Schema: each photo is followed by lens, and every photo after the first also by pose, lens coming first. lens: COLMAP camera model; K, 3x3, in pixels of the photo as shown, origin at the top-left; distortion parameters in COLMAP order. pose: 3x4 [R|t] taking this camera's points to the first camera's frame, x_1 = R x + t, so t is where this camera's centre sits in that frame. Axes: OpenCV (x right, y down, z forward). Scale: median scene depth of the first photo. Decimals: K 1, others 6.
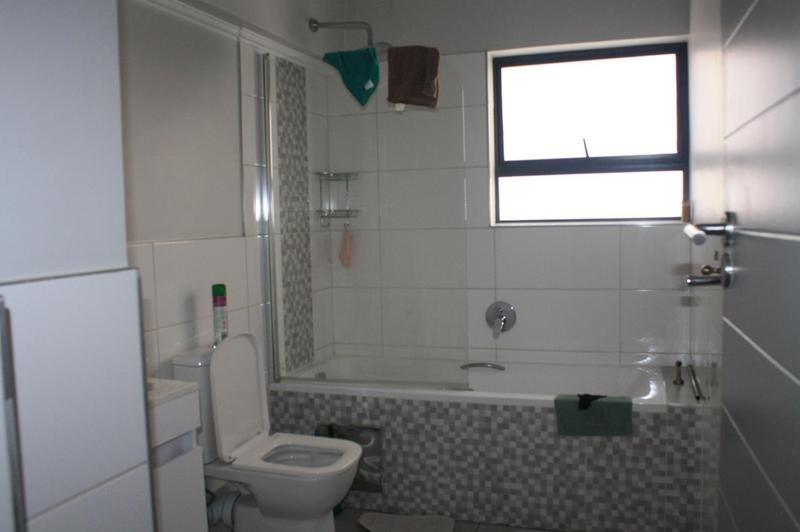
lens RADIAL K [[708.4, 0, 400.3], [0, 708.4, 263.4], [0, 0, 1]] dist [-0.153865, 0.141945]
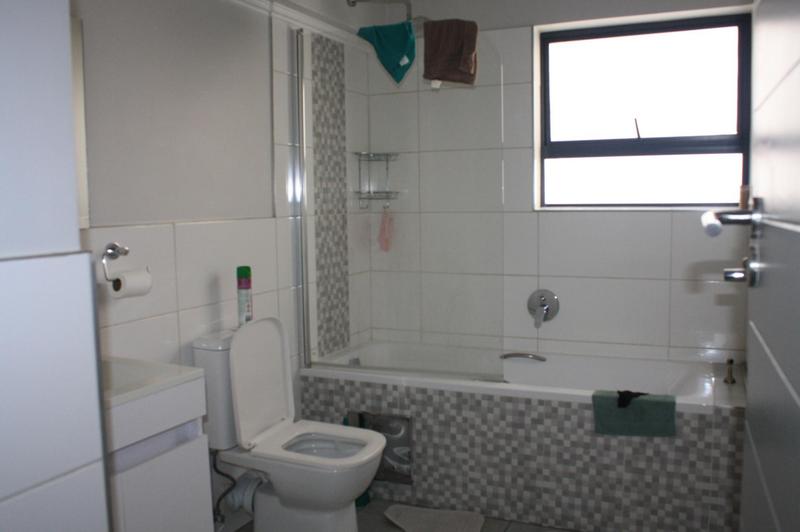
lens RADIAL K [[708.4, 0, 400.5], [0, 708.4, 263.5], [0, 0, 1]] dist [-0.153865, 0.141945]
pose [[0.995649, 0.018536, -0.091316, 0.042255], [-0.016186, 0.999520, 0.026404, -0.003229], [0.091762, -0.024811, 0.995472, 0.042403]]
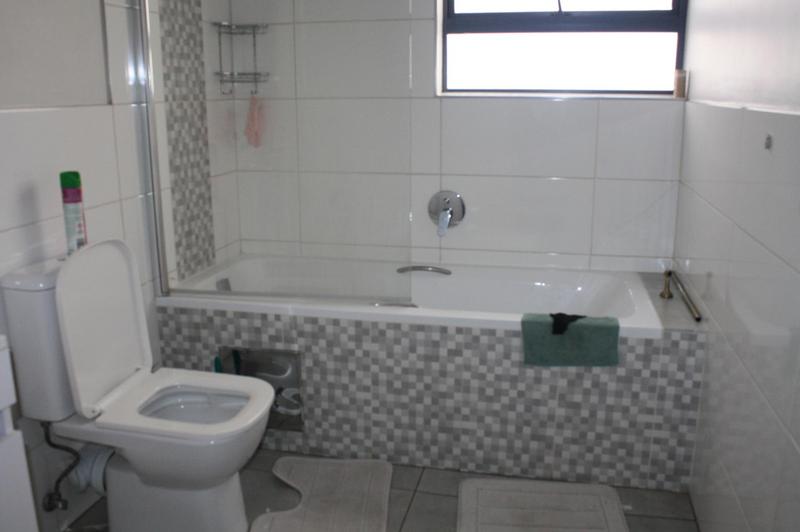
lens RADIAL K [[708.4, 0, 404.2], [0, 708.4, 263.4], [0, 0, 1]] dist [-0.153865, 0.141945]
pose [[0.993156, -0.006703, 0.116599, -0.002275], [-0.013694, 0.984783, 0.173248, -0.003940], [-0.115986, -0.173659, 0.977952, 0.232397]]
